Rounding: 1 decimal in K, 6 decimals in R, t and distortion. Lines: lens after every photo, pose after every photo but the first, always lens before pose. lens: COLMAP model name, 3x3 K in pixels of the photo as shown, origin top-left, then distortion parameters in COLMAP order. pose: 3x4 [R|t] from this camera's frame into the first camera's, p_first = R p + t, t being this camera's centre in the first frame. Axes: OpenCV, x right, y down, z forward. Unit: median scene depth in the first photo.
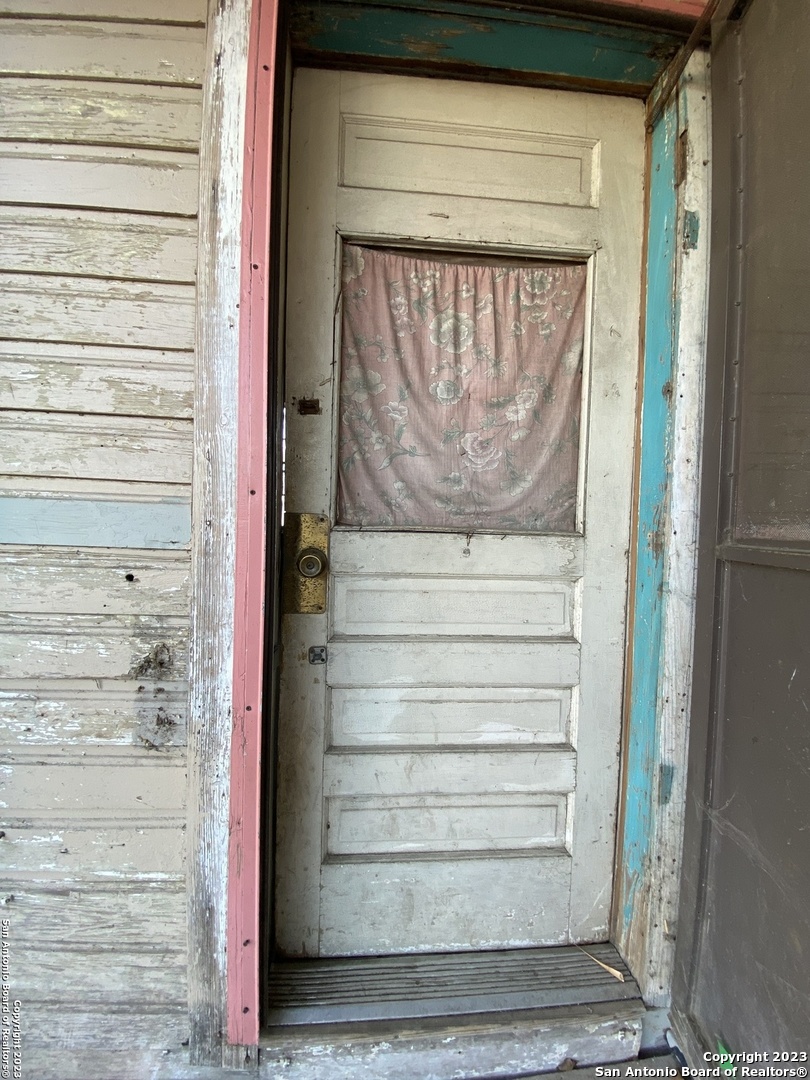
lens RADIAL K [[437.9, 0, 406.3], [0, 437.9, 540.2], [0, 0, 1]] dist [0.003578, -0.011825]
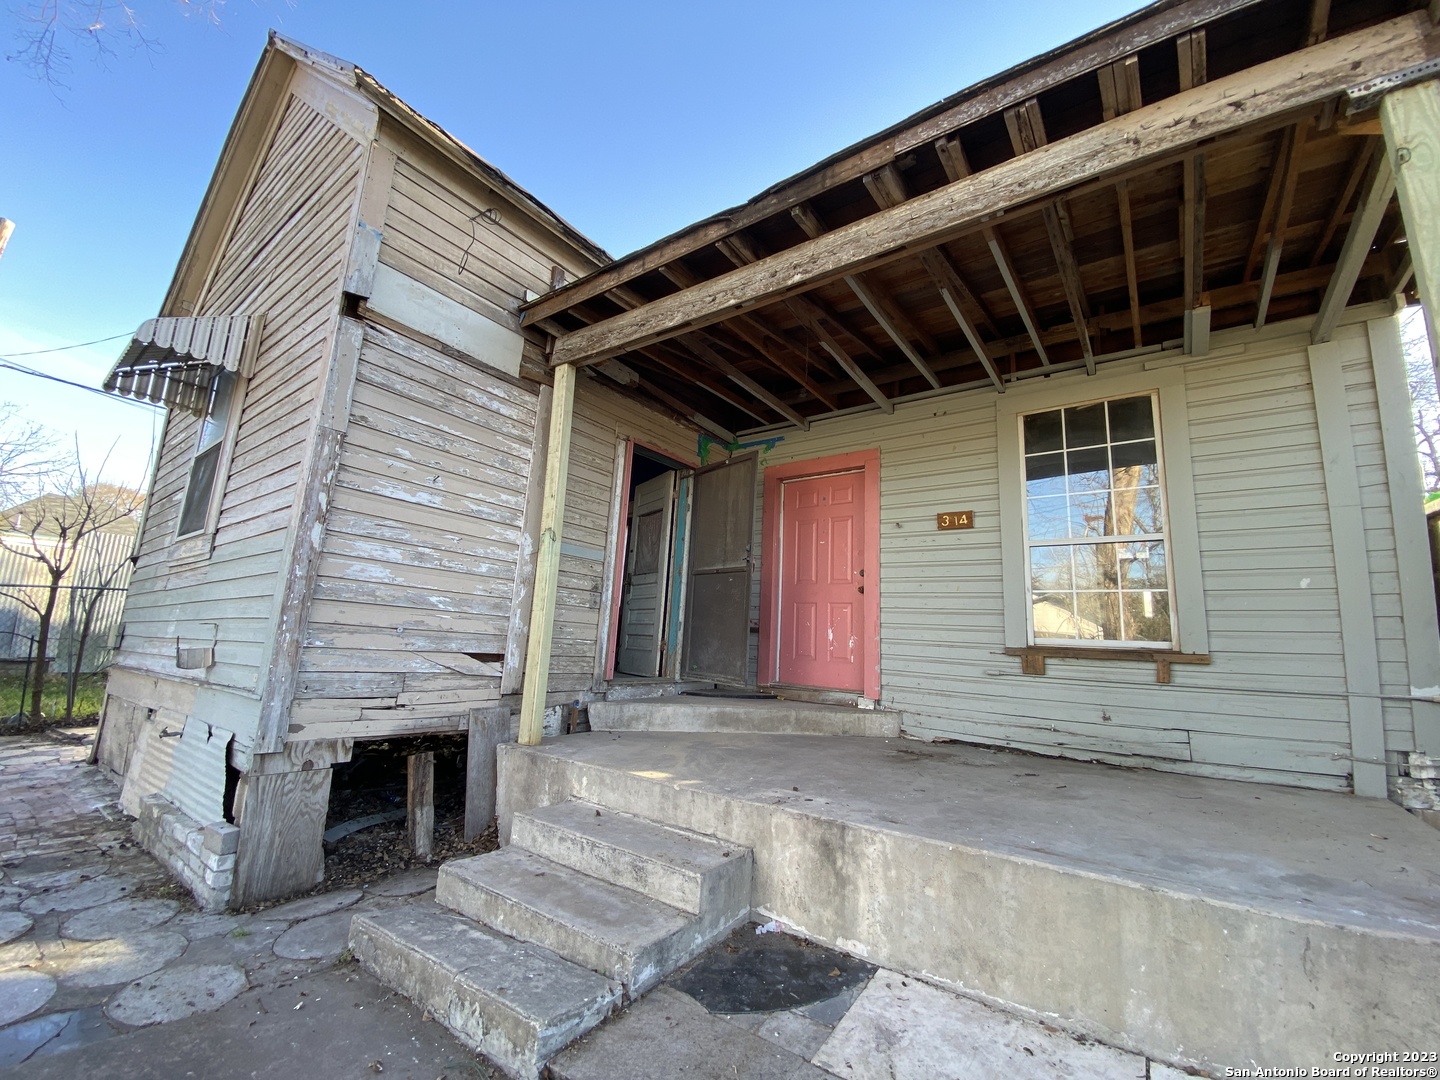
lens RADIAL K [[583.9, 0, 726.6], [0, 583.9, 532.3], [0, 0, 1]] dist [0.003578, -0.011825]
pose [[0.666558, 0.146415, 0.730933, -3.917239], [-0.016507, 0.983180, -0.181891, 0.756848], [-0.745271, 0.109176, 0.657763, -3.689510]]
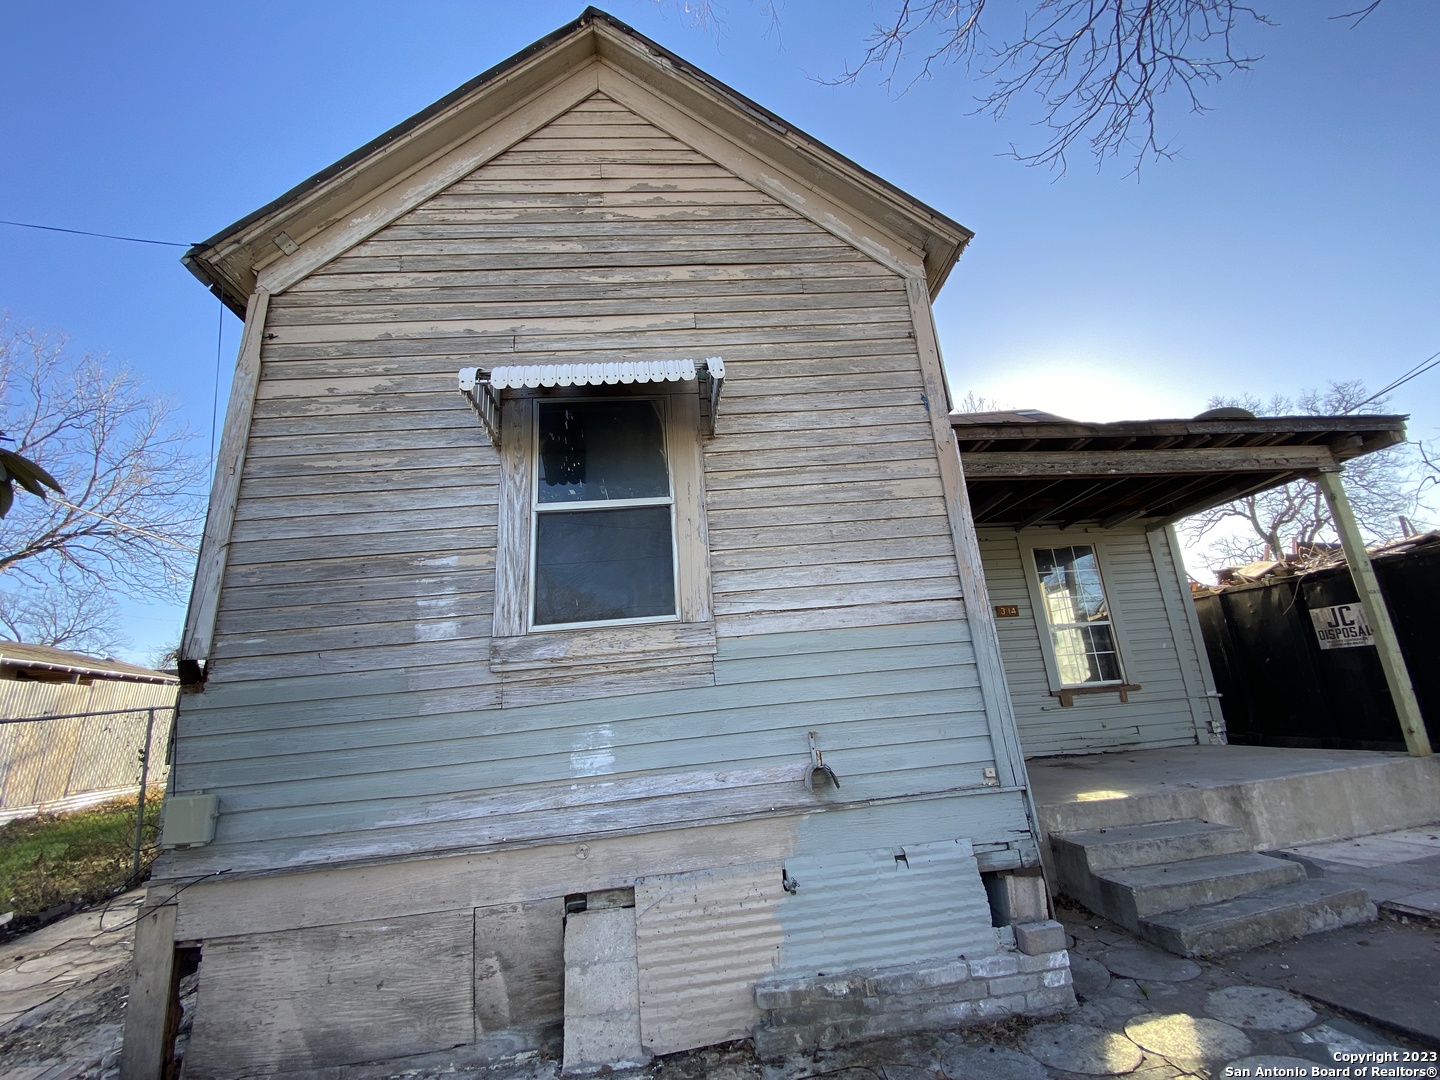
lens RADIAL K [[583.9, 0, 717.9], [0, 583.9, 530.7], [0, 0, 1]] dist [0.003578, -0.011825]
pose [[0.019877, 0.270842, 0.962419, -7.146156], [0.087909, 0.958407, -0.271529, 0.416101], [-0.995930, 0.090003, -0.004760, 2.672587]]
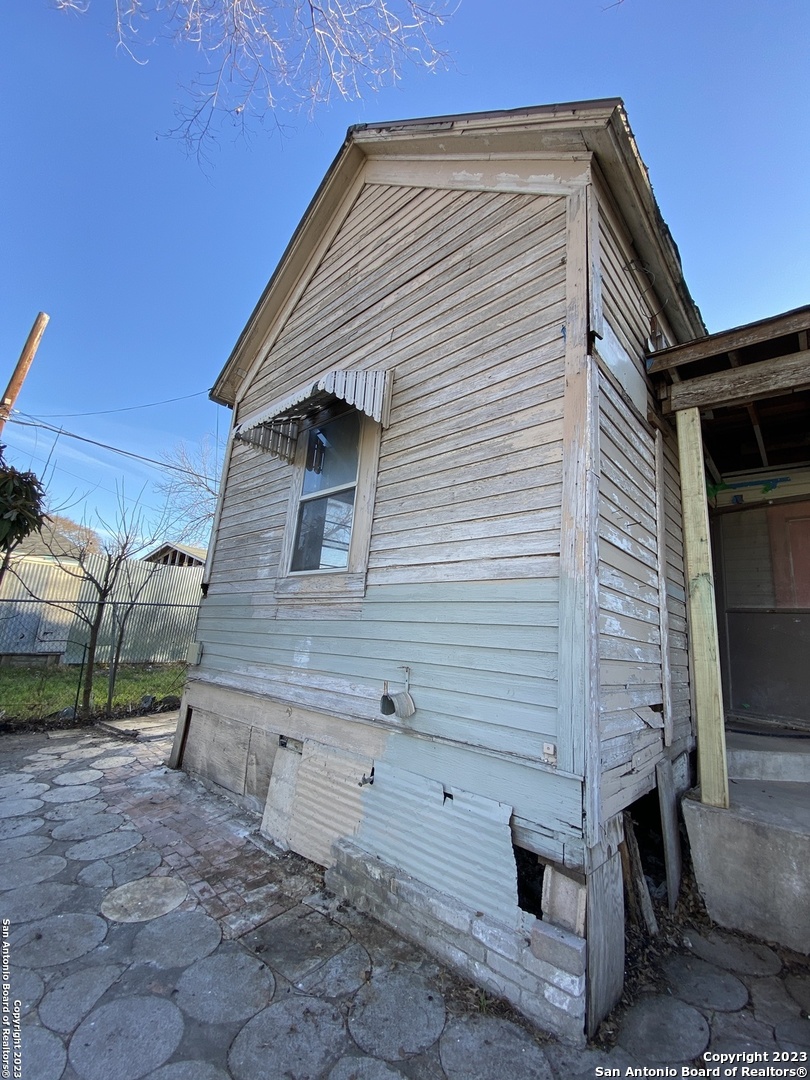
lens RADIAL K [[437.9, 0, 389.4], [0, 437.9, 530.7], [0, 0, 1]] dist [0.003578, -0.011825]
pose [[0.742939, 0.178898, 0.645010, -5.609409], [-0.045288, 0.974849, -0.218216, 0.409422], [-0.667825, 0.132910, 0.732355, -0.313750]]
